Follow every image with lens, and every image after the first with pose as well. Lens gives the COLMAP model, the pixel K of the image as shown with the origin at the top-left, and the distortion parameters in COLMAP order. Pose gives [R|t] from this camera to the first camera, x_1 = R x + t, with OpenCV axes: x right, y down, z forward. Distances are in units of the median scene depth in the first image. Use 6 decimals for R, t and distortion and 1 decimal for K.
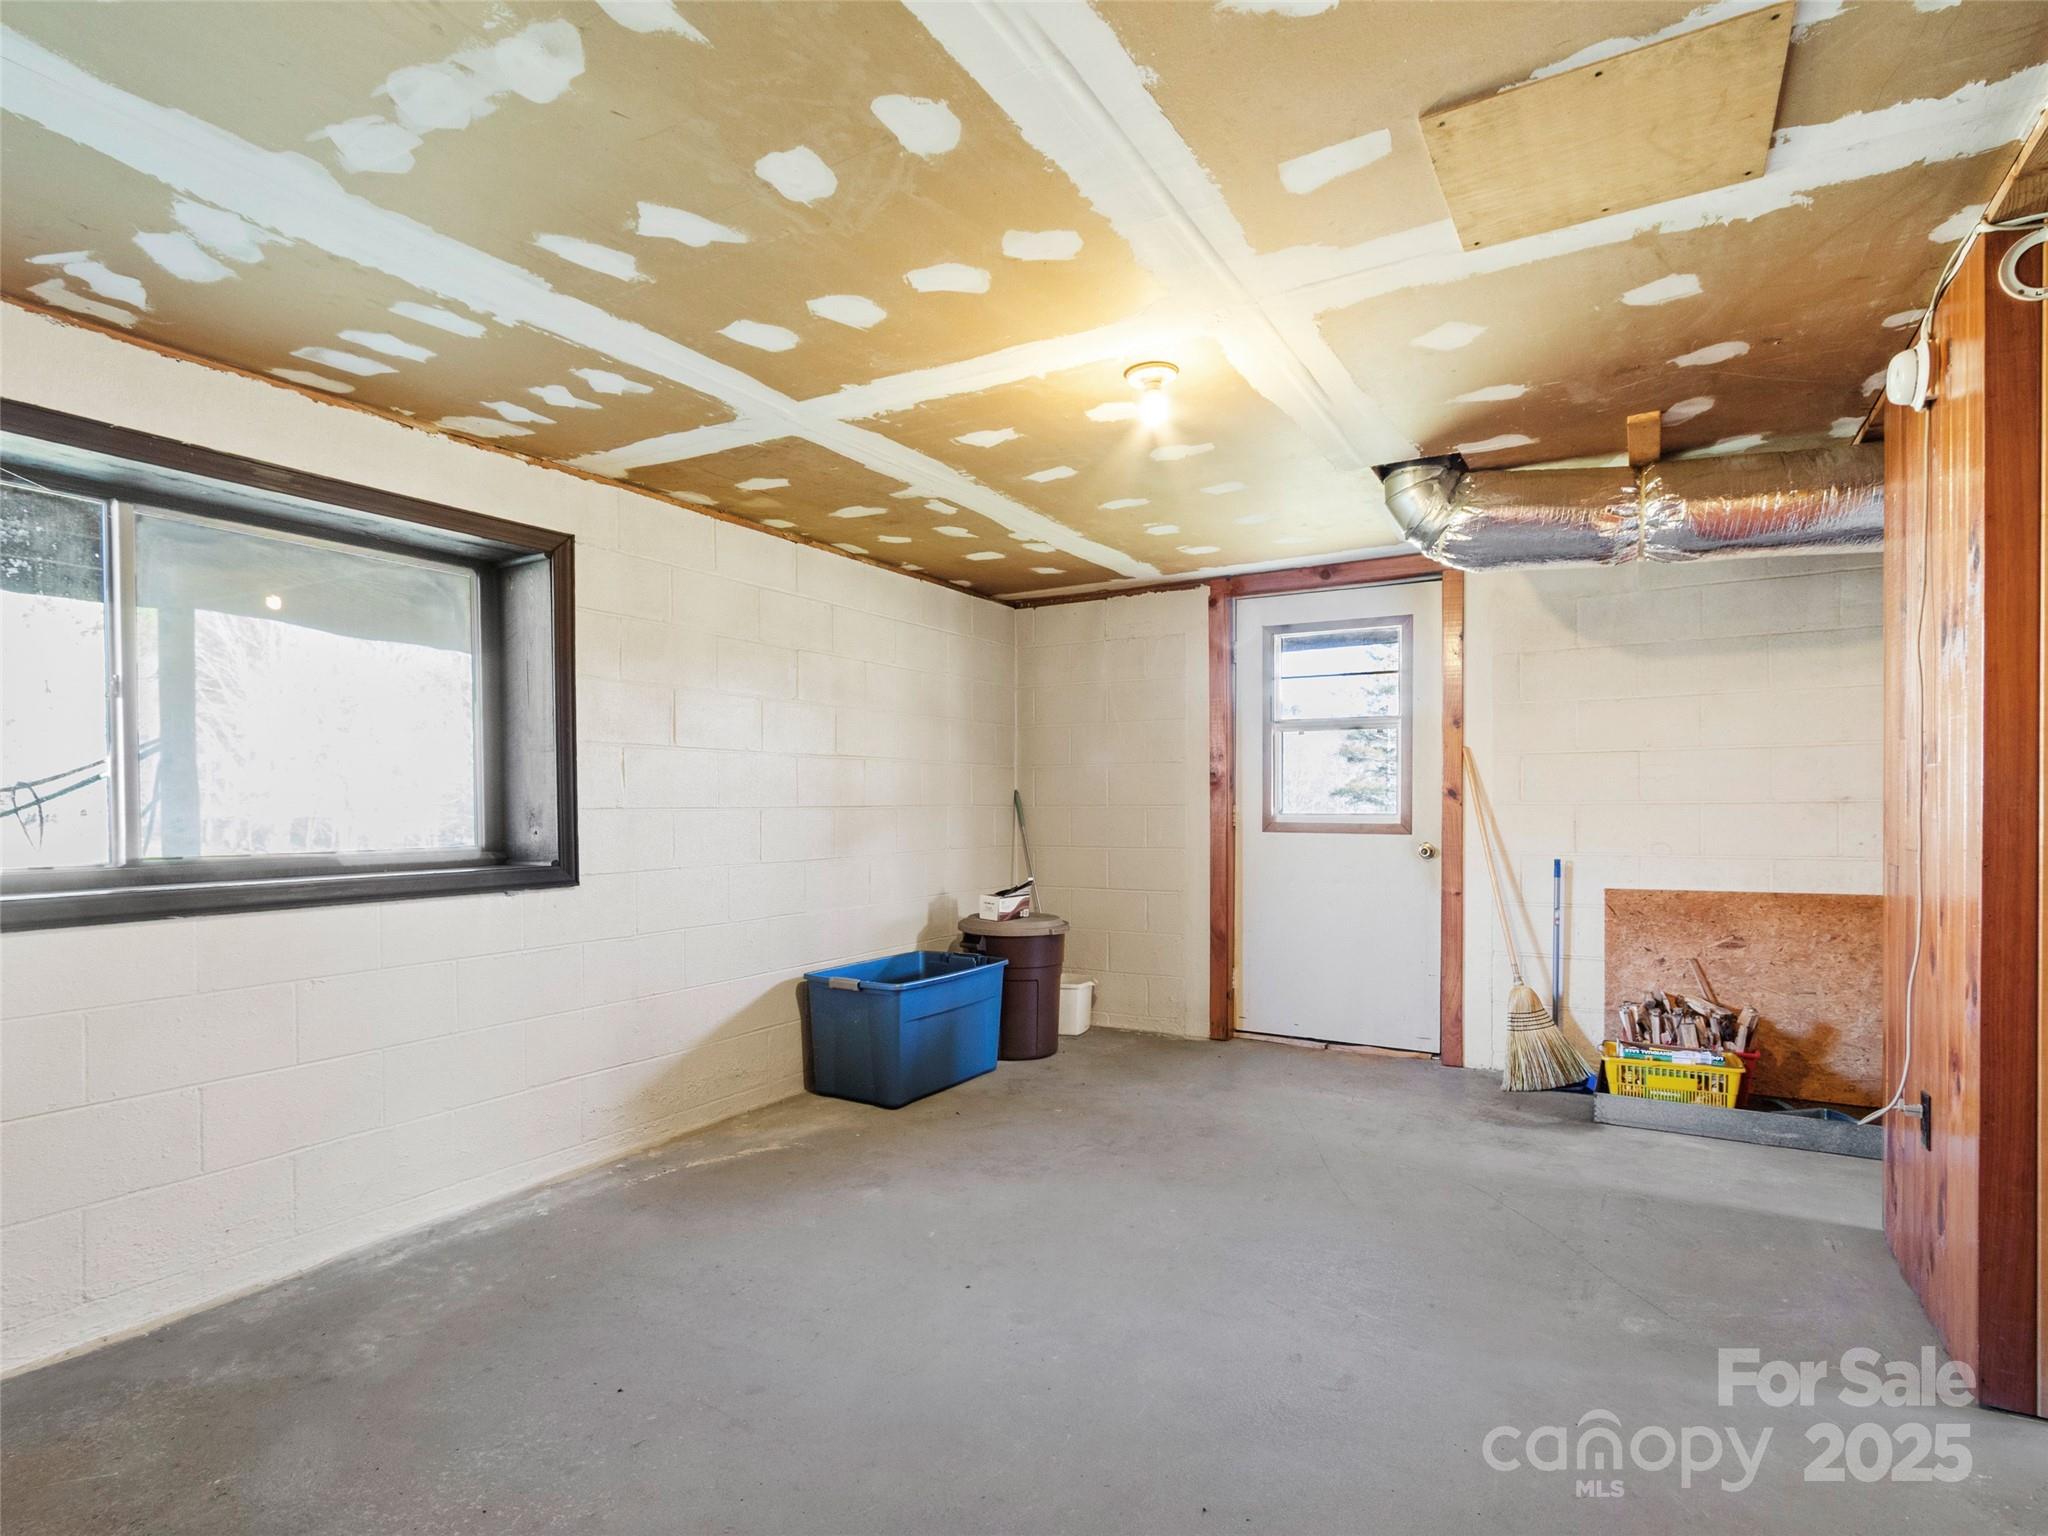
lens RADIAL K [[1073.0, 0, 1021.8], [0, 1073.0, 797.6], [0, 0, 1]] dist [0.001103, 0.000235]
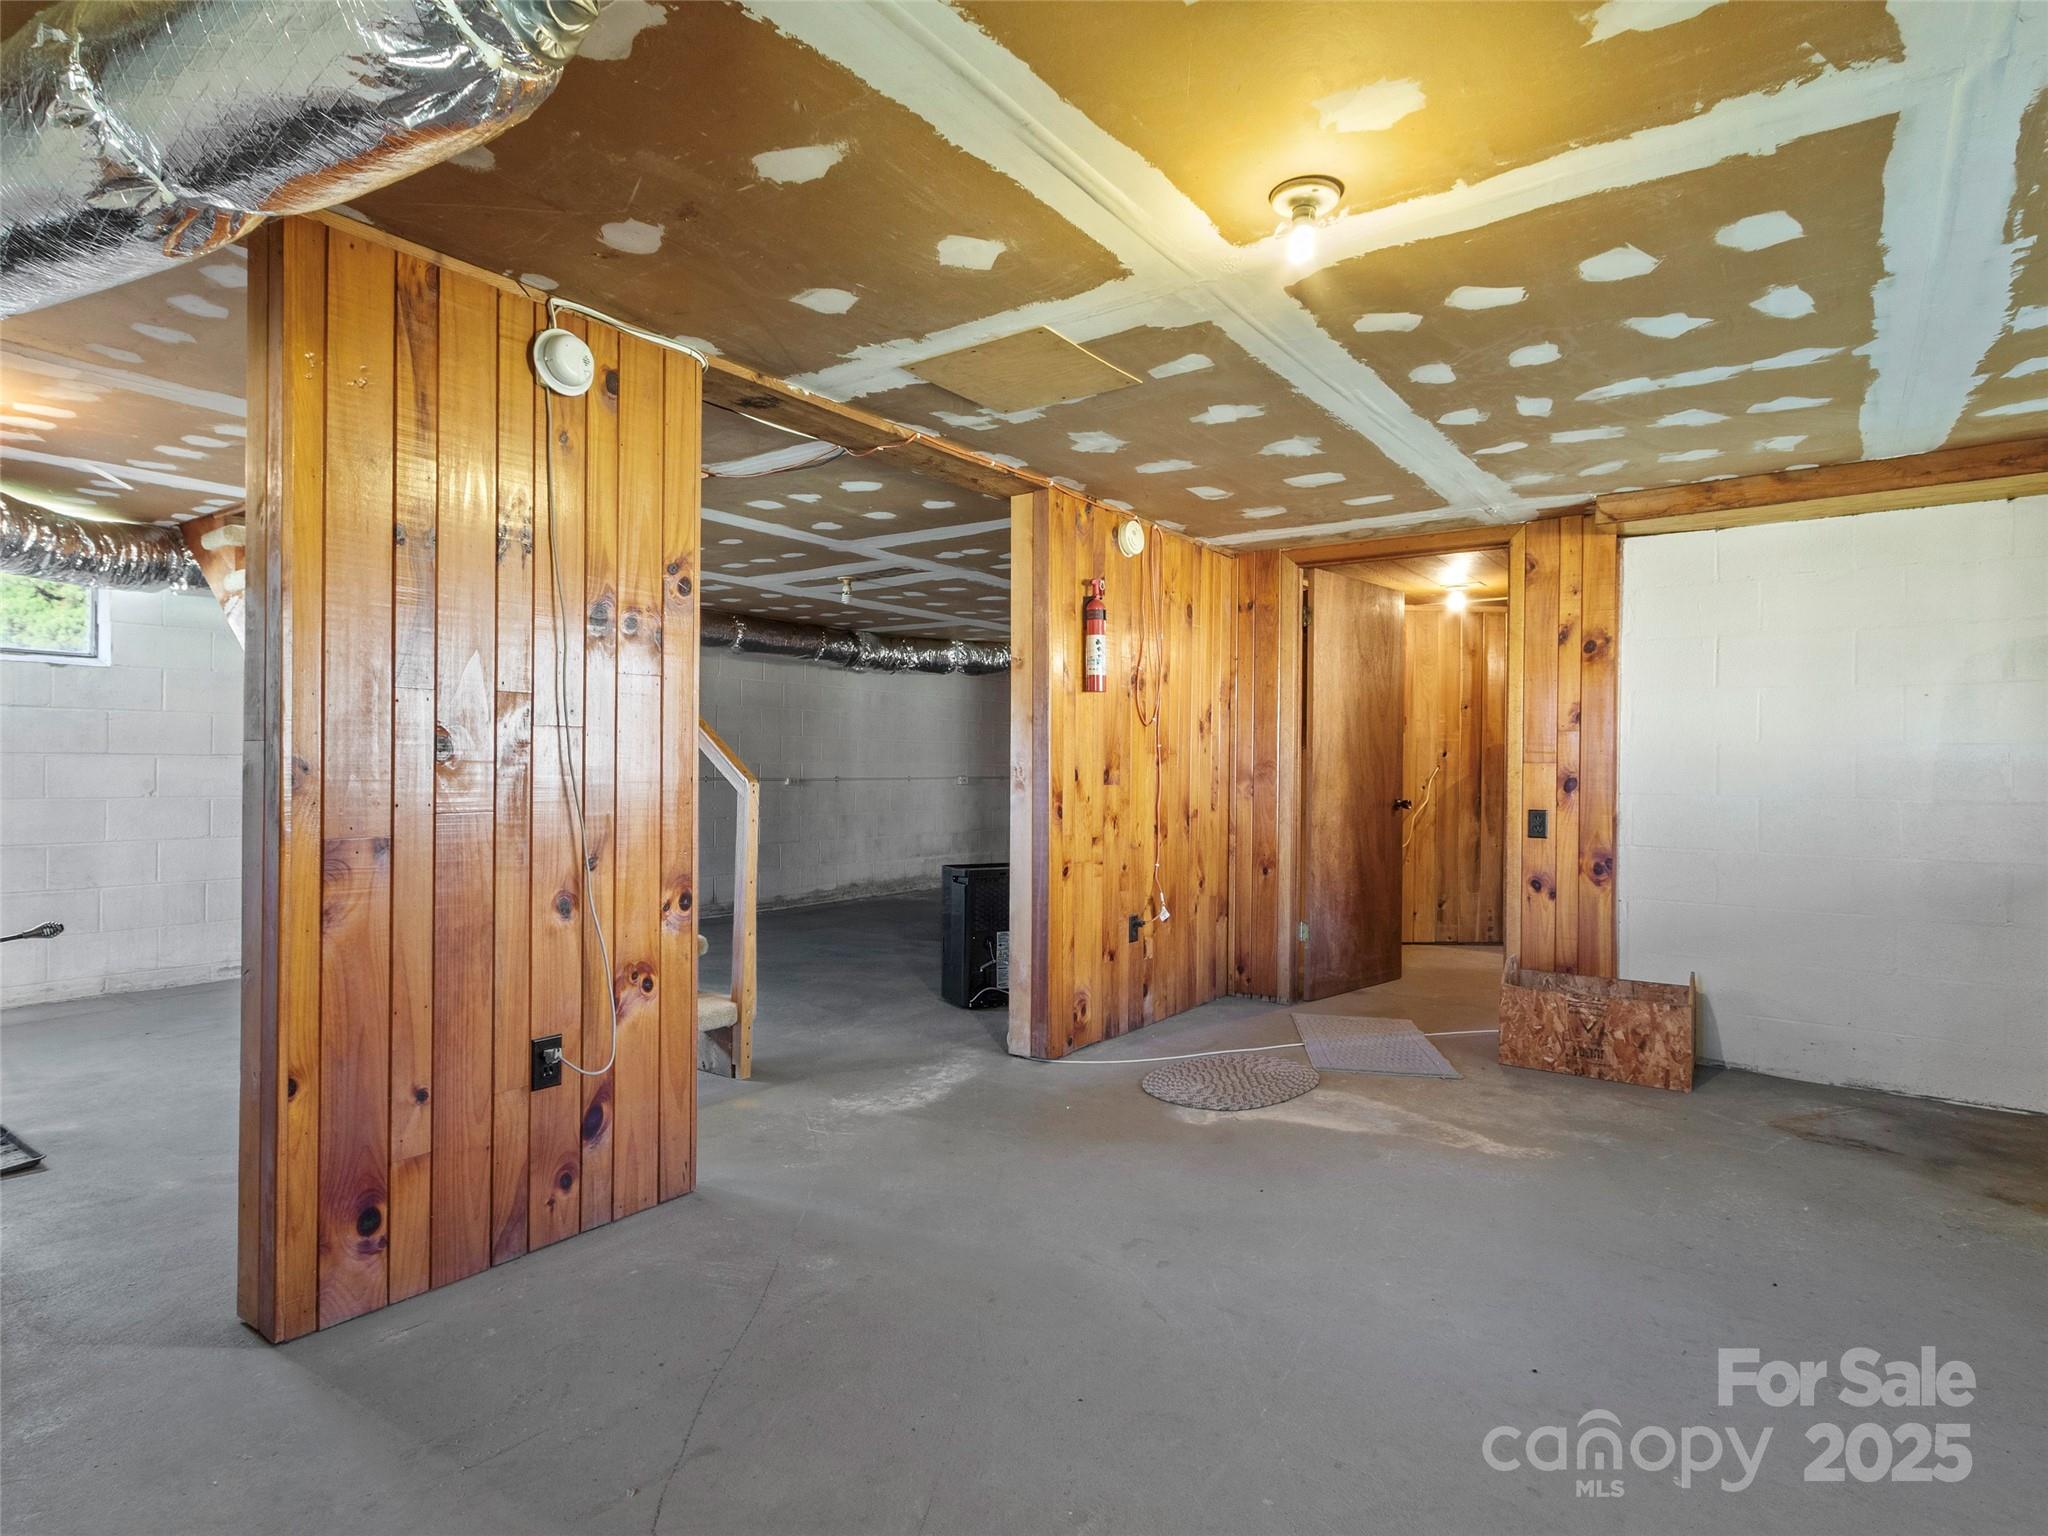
lens RADIAL K [[1055.4, 0, 1024.0], [0, 1055.4, 768.0], [0, 0, 1]] dist [0.000796, 0.000434]
pose [[-0.993228, -0.006009, 0.116024, 0.294105], [-0.006022, 0.999982, 0.000238, 0.006414], [-0.116023, -0.000462, -0.993246, 2.270848]]
